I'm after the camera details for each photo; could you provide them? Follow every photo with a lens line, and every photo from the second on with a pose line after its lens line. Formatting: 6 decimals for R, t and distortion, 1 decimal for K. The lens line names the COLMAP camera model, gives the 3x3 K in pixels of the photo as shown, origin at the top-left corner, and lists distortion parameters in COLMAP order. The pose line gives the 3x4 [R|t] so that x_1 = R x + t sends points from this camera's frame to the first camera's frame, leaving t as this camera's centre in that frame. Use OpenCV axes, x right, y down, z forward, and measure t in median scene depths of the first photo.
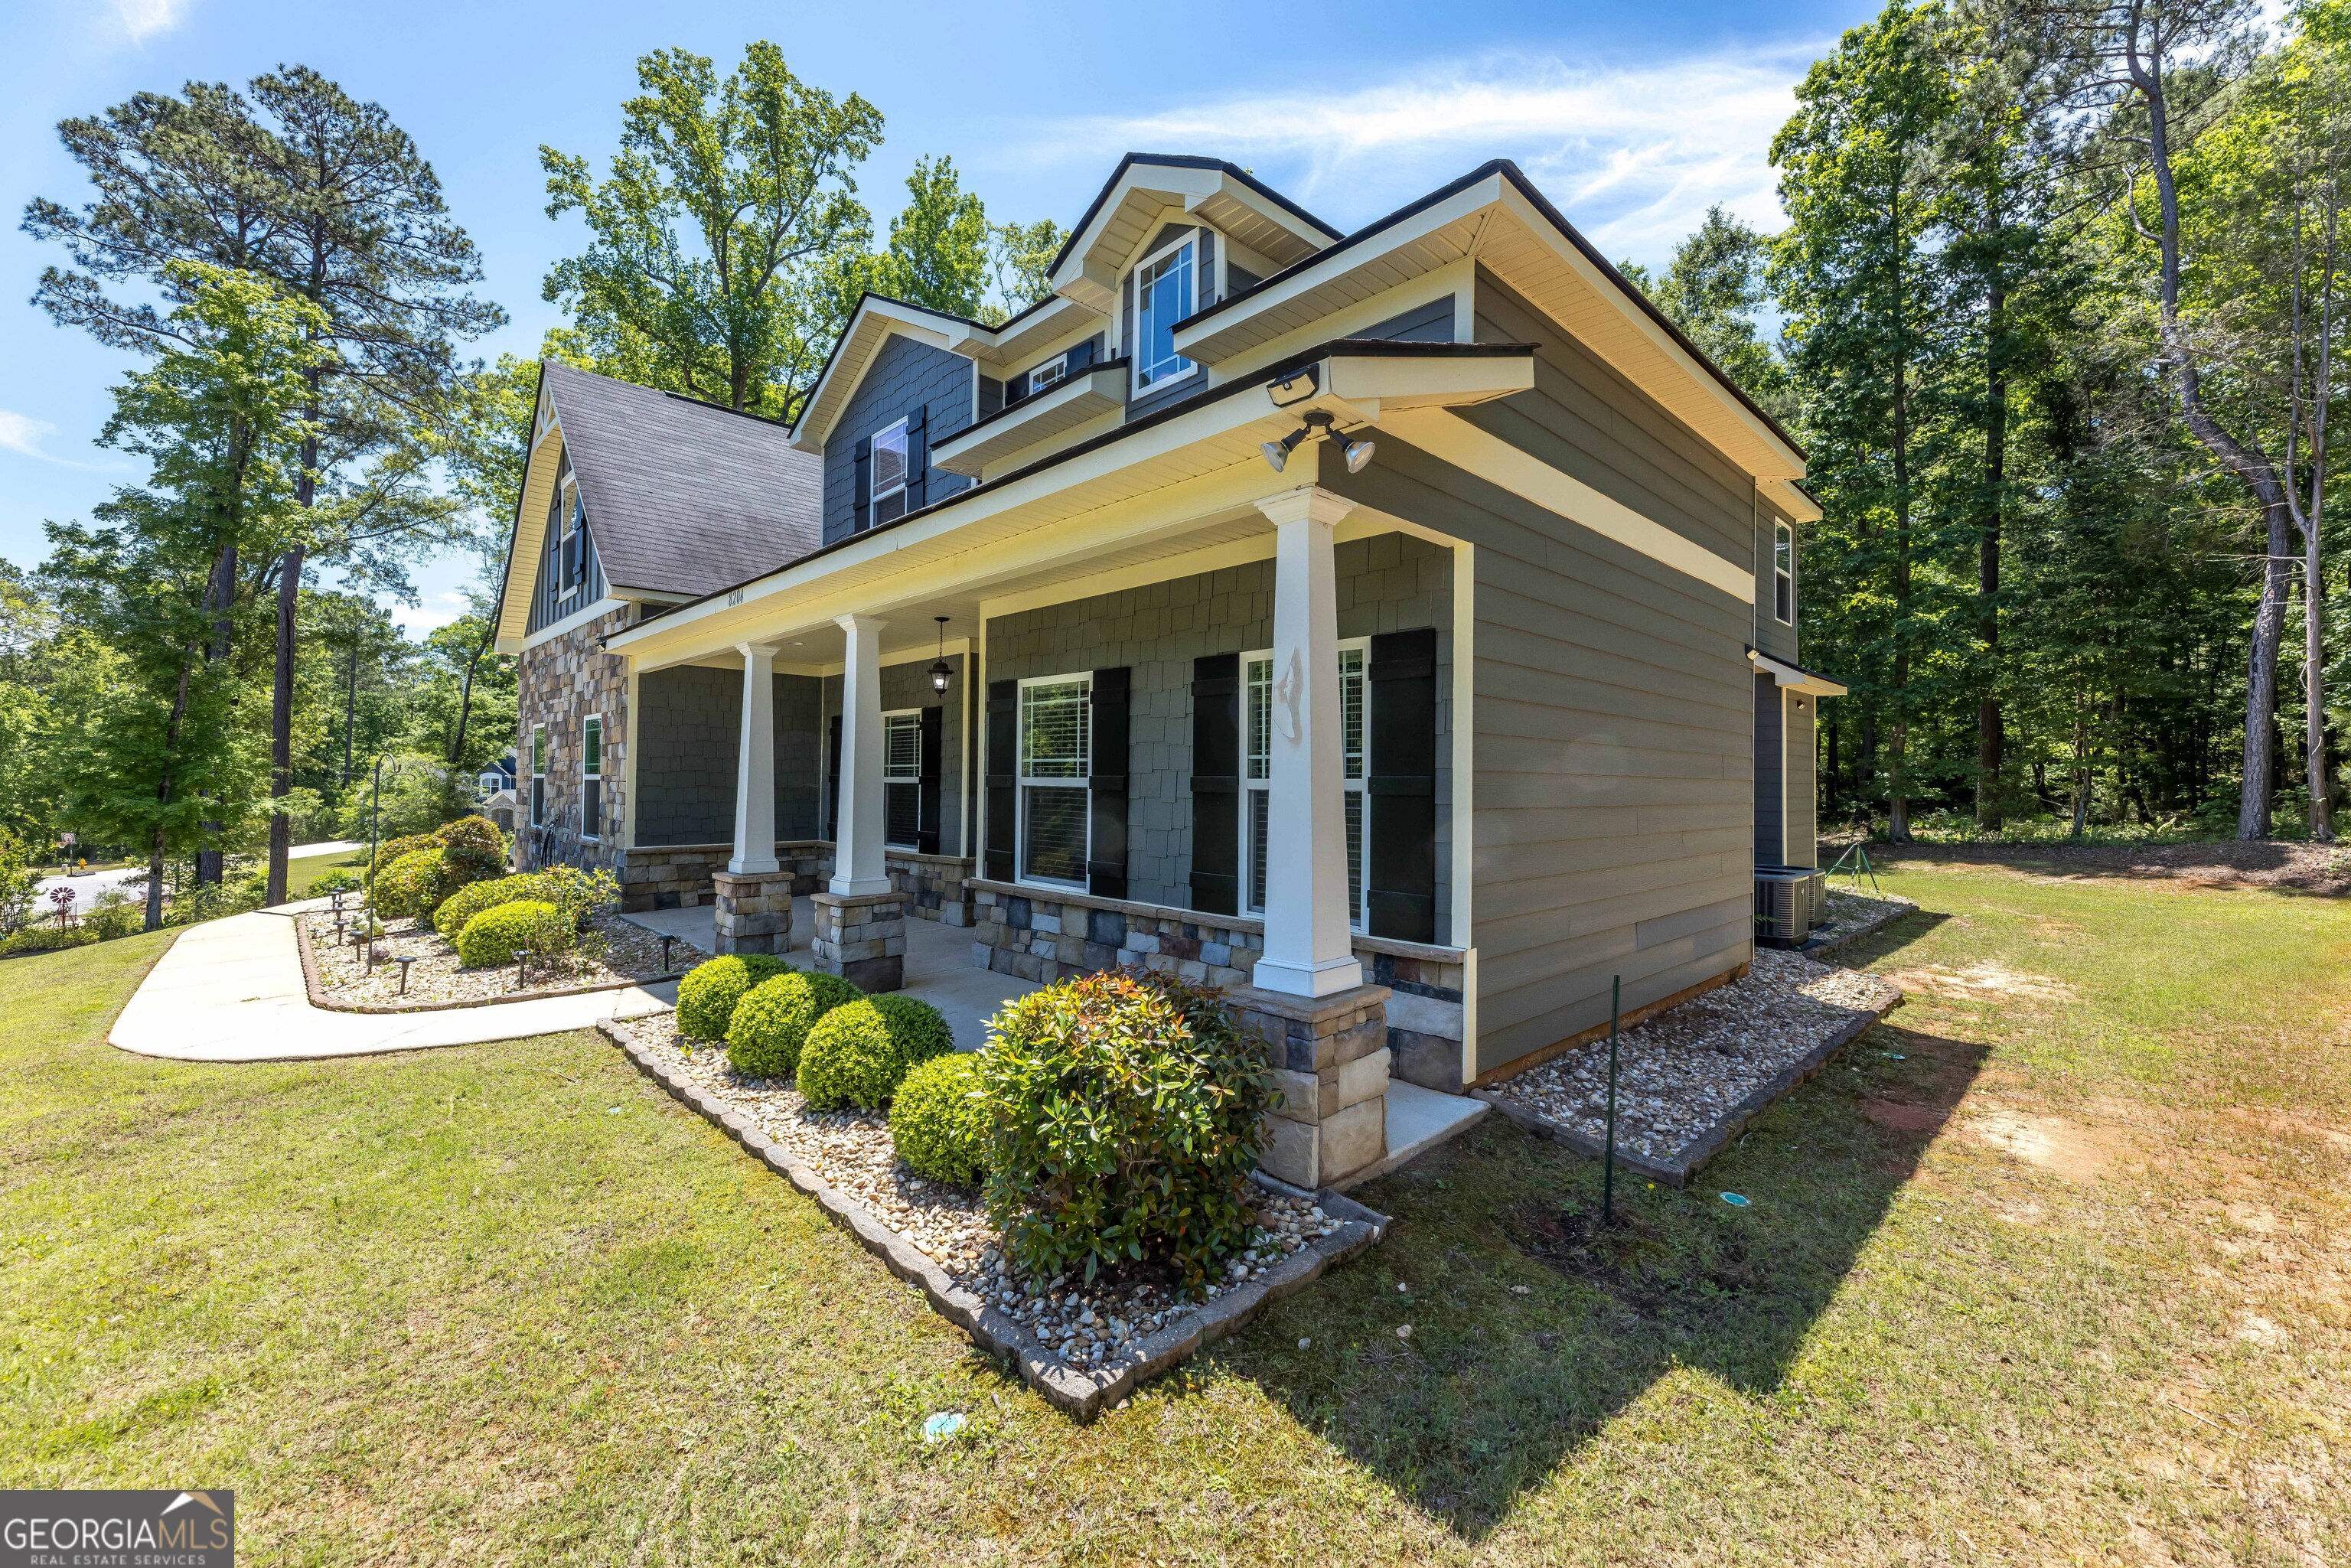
lens RADIAL K [[946.1, 0, 1180.5], [0, 946.1, 758.9], [0, 0, 1]] dist [-0.001202, 0.000164]
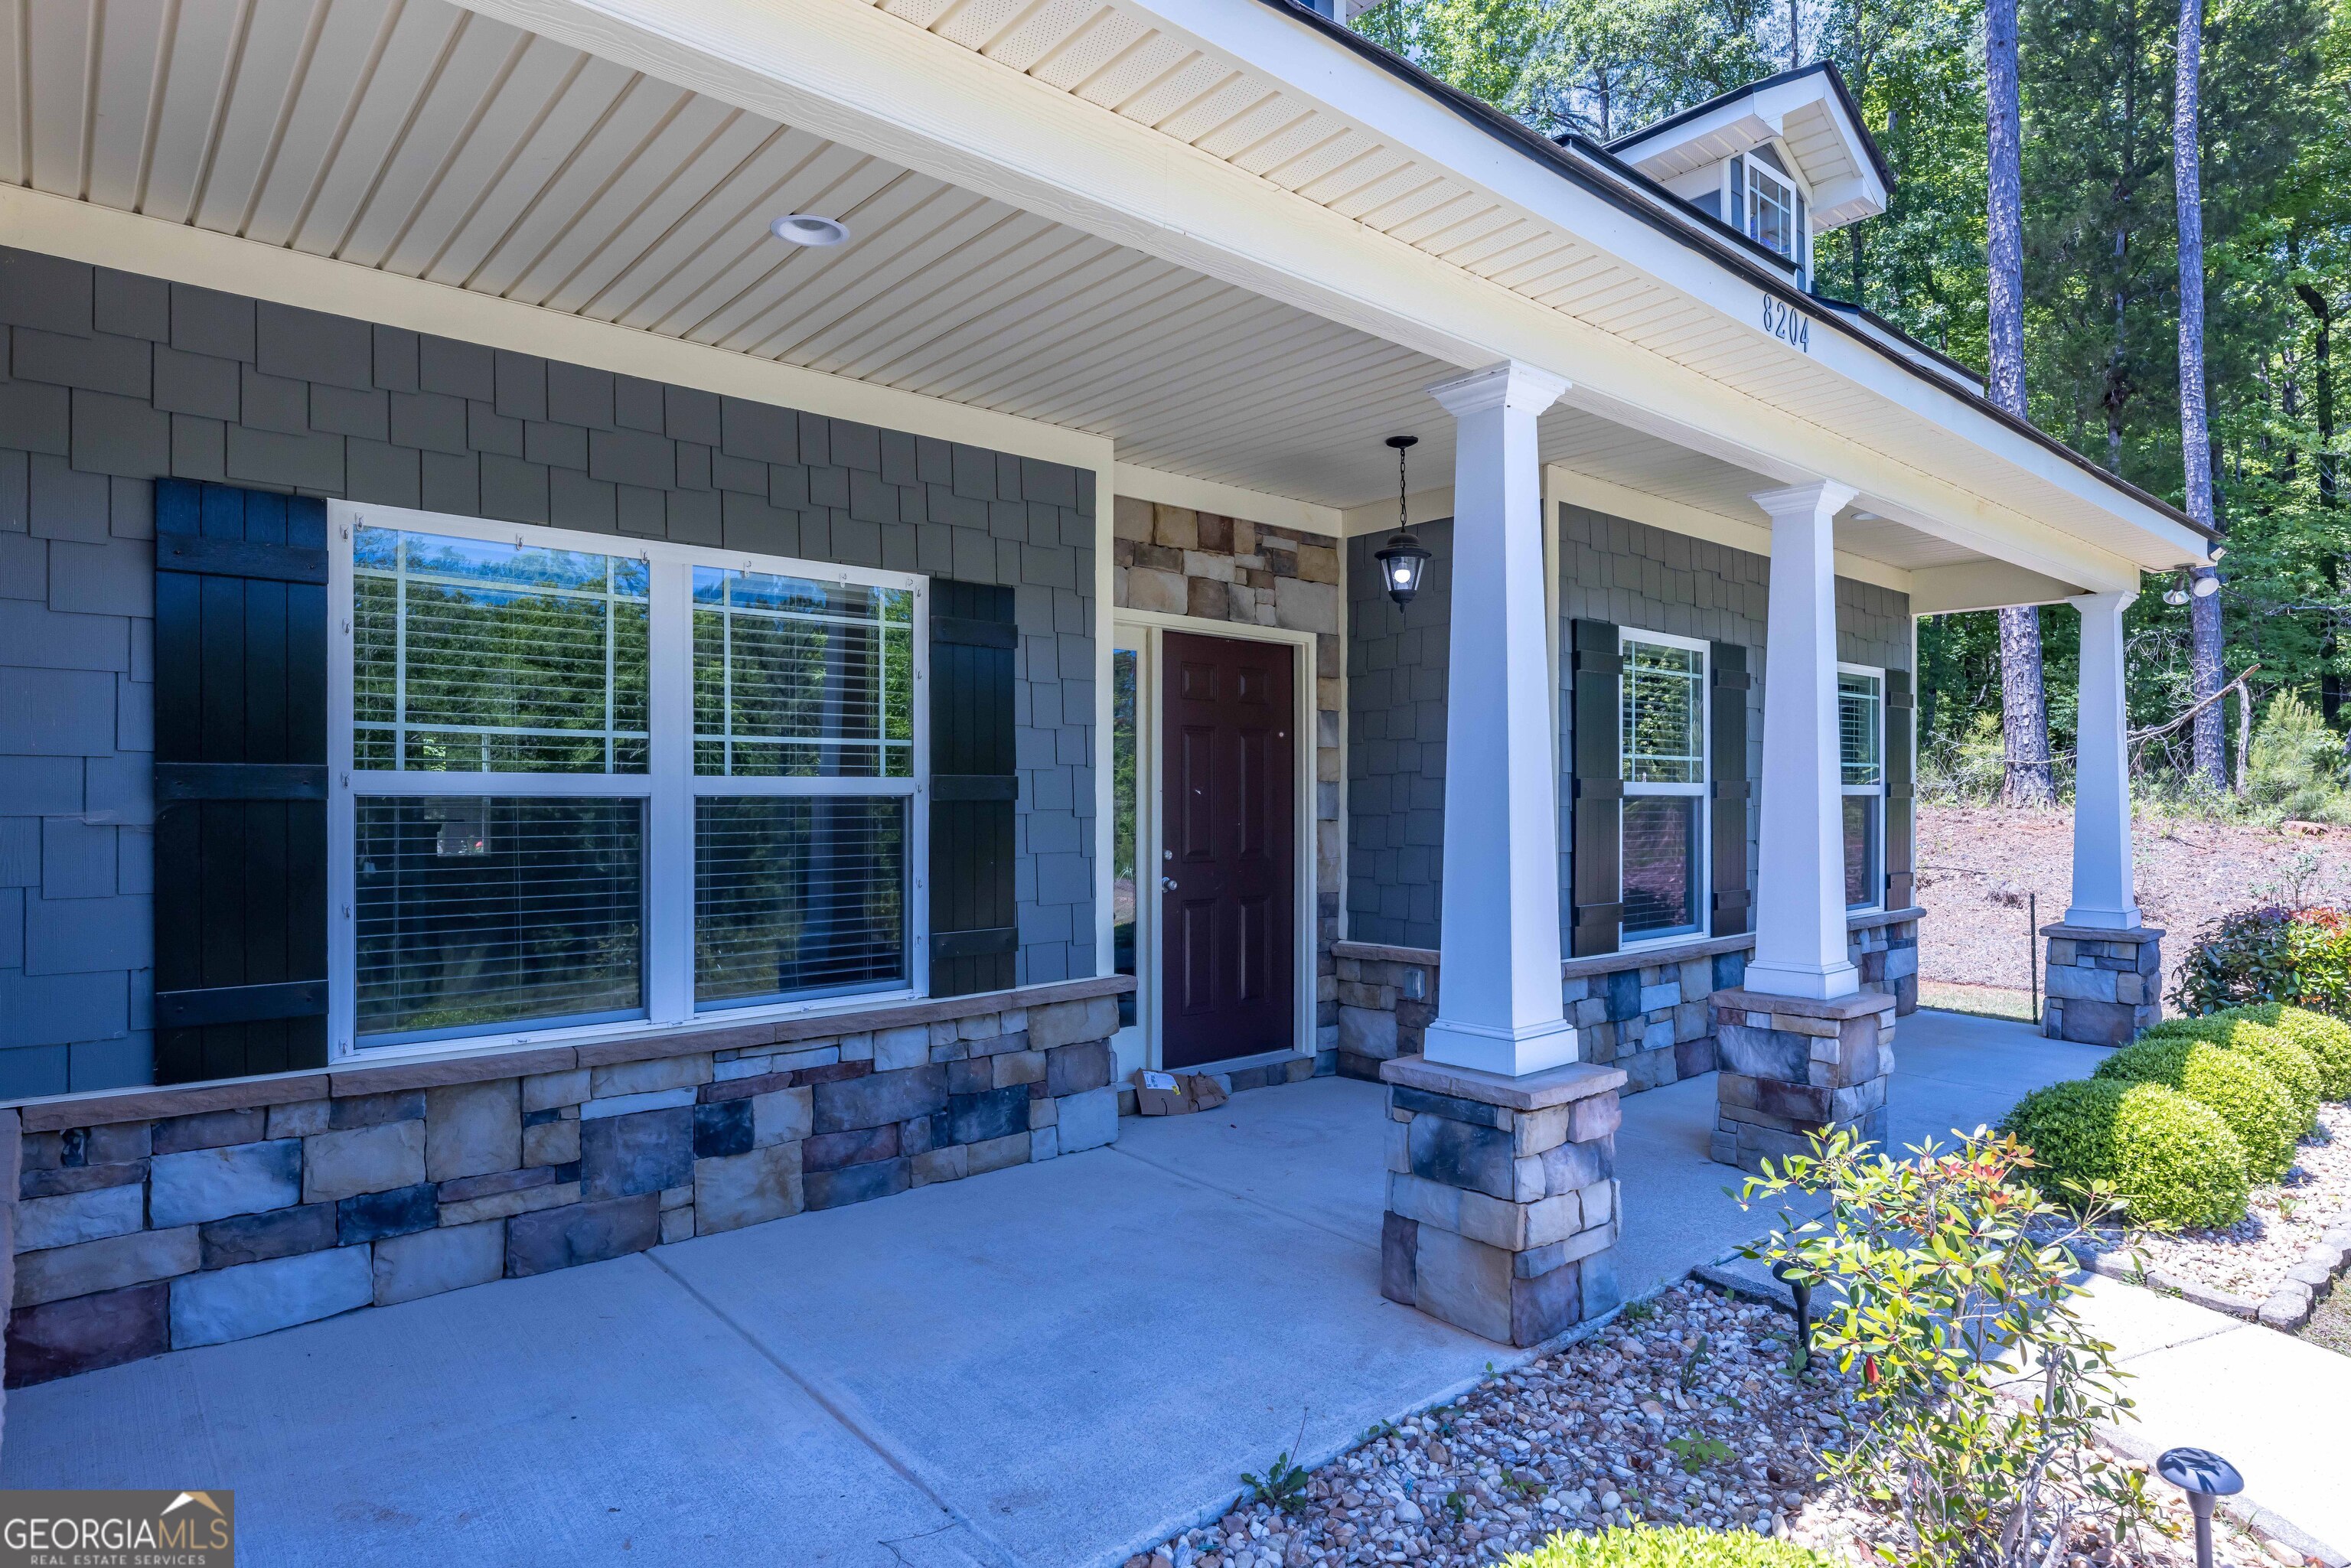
lens RADIAL K [[1304.6, 0, 1178.8], [0, 1304.6, 788.6], [0, 0, 1]] dist [-0.001434, -0.000264]
pose [[0.051428, -0.005329, 0.998663, -0.648176], [-0.023510, 0.999702, 0.006545, 0.015704], [-0.998400, -0.023815, 0.051287, 0.770981]]
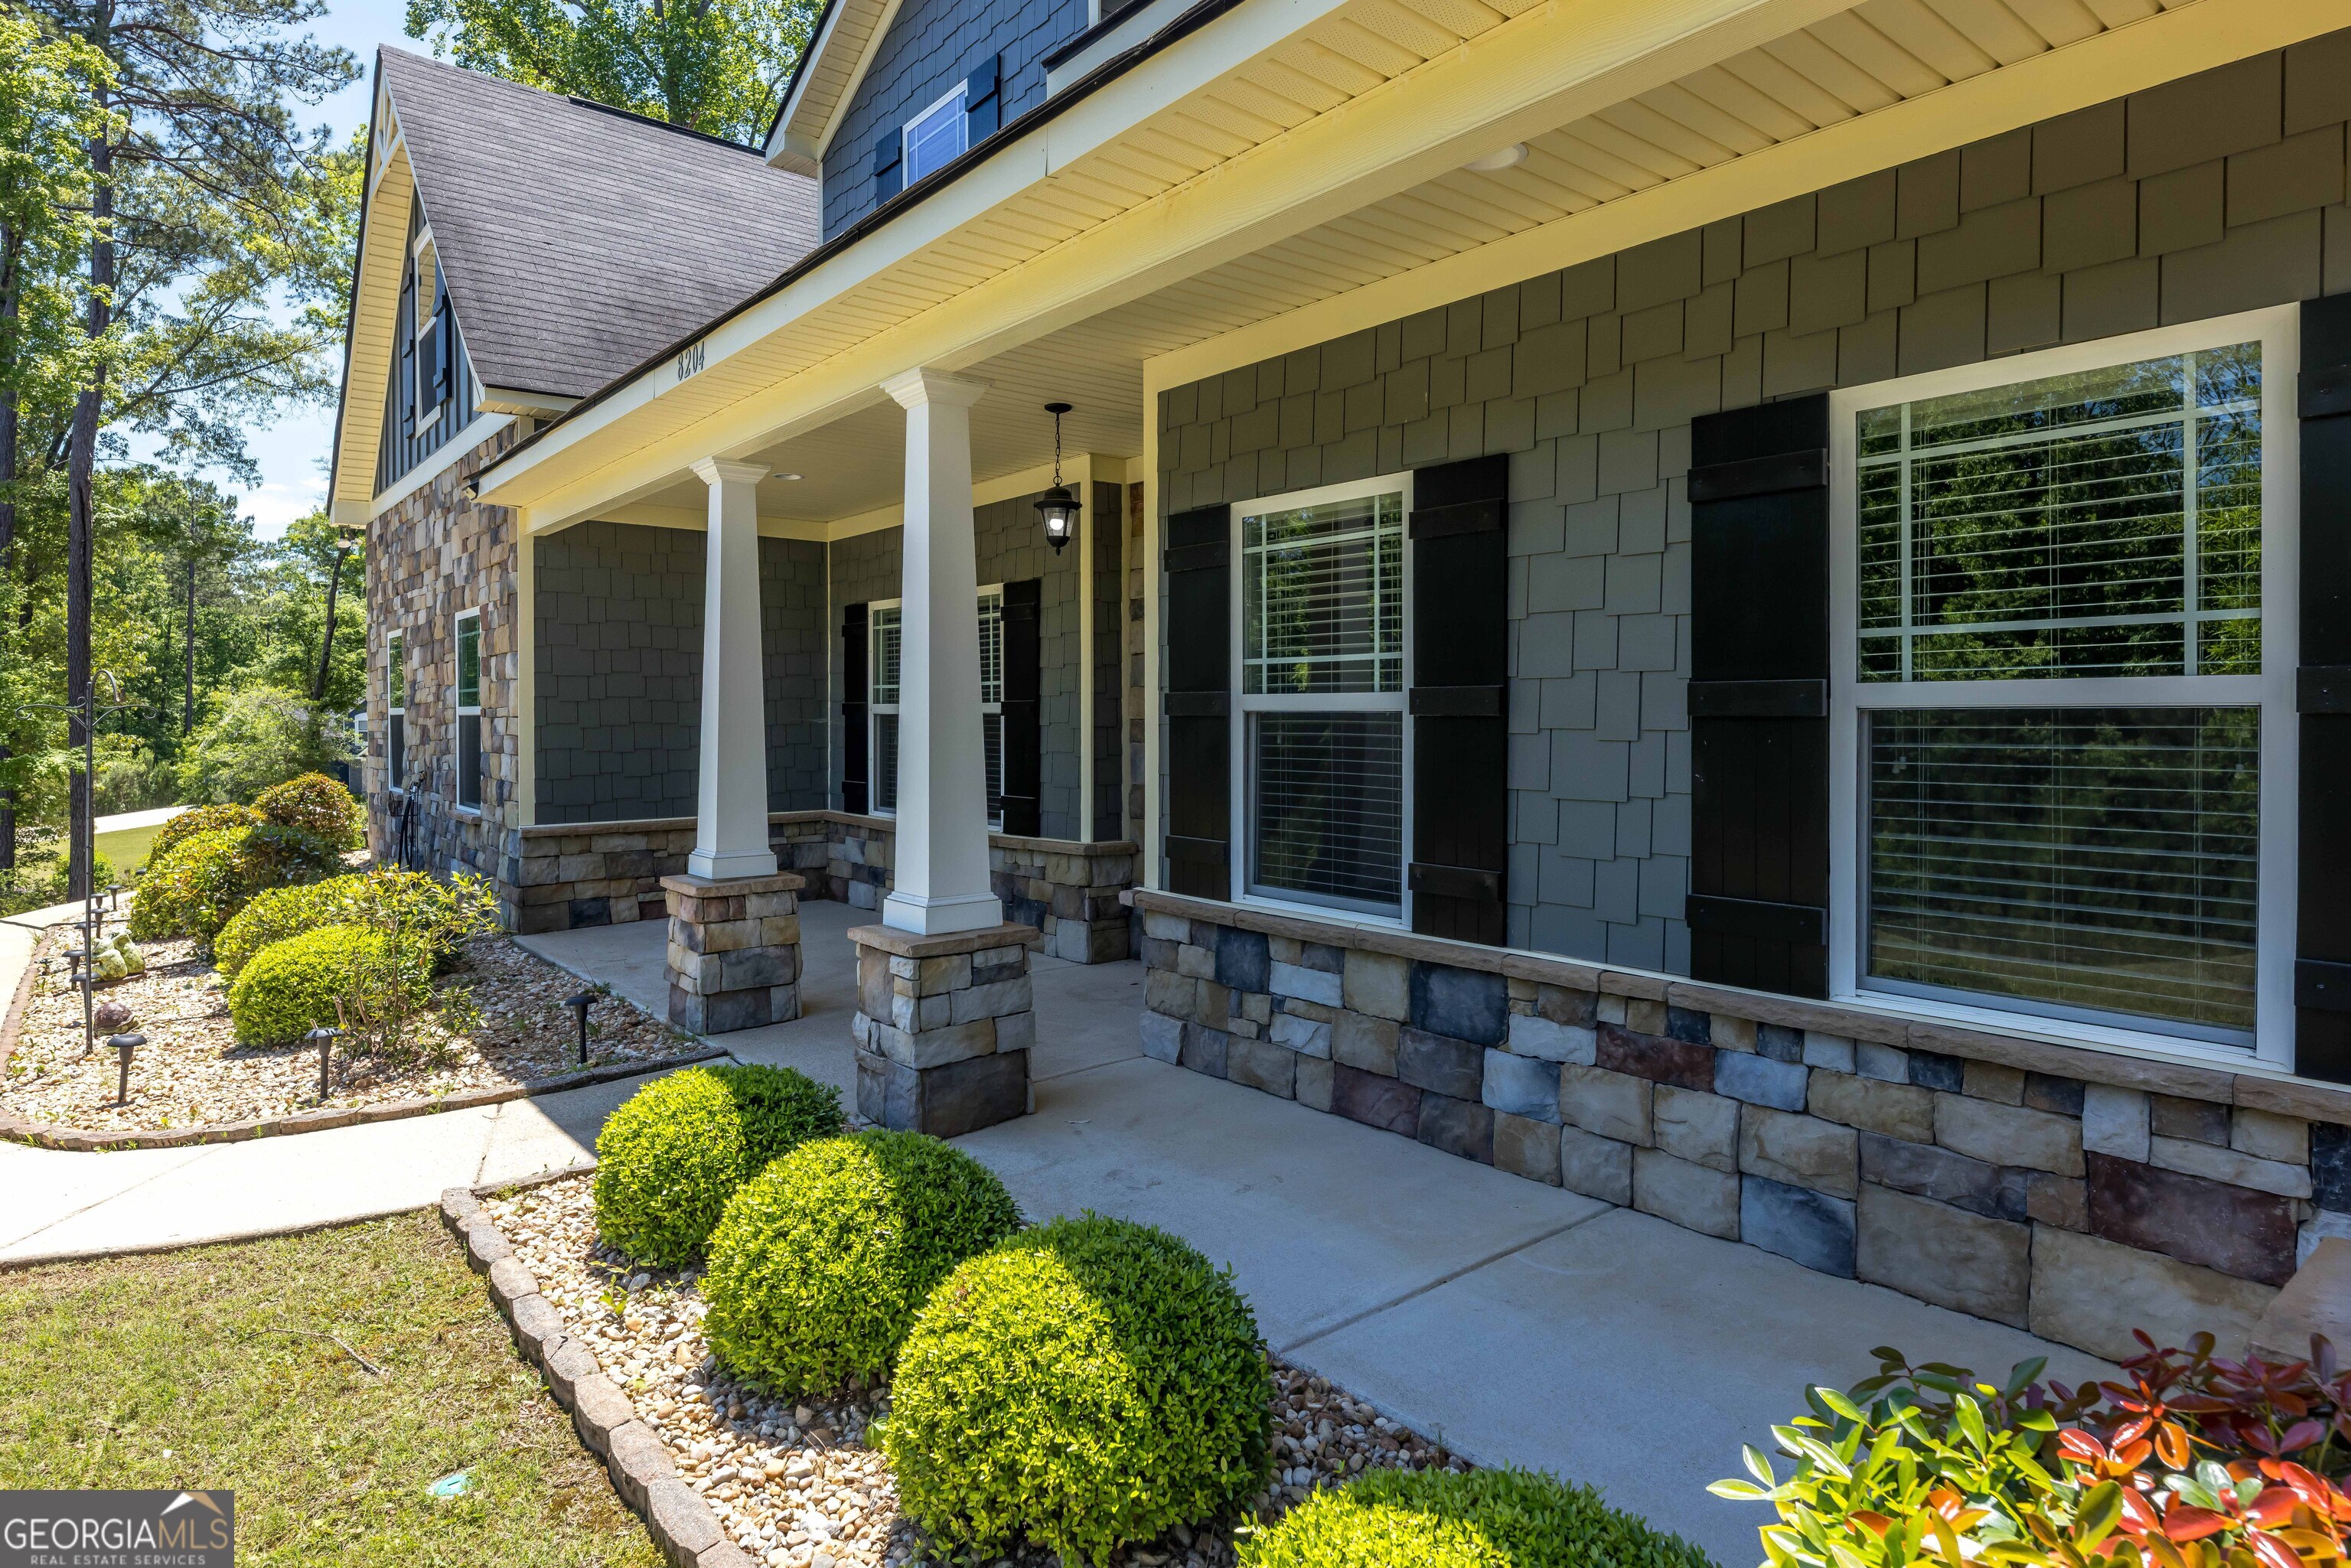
lens RADIAL K [[1313.8, 0, 1183.1], [0, 1313.8, 716.7], [0, 0, 1]] dist [0.001954, -0.001998]
pose [[0.996838, -0.011939, -0.078562, -0.088981], [0.013931, 0.999594, 0.024850, 0.008066], [0.078233, -0.025866, 0.996600, 0.179848]]
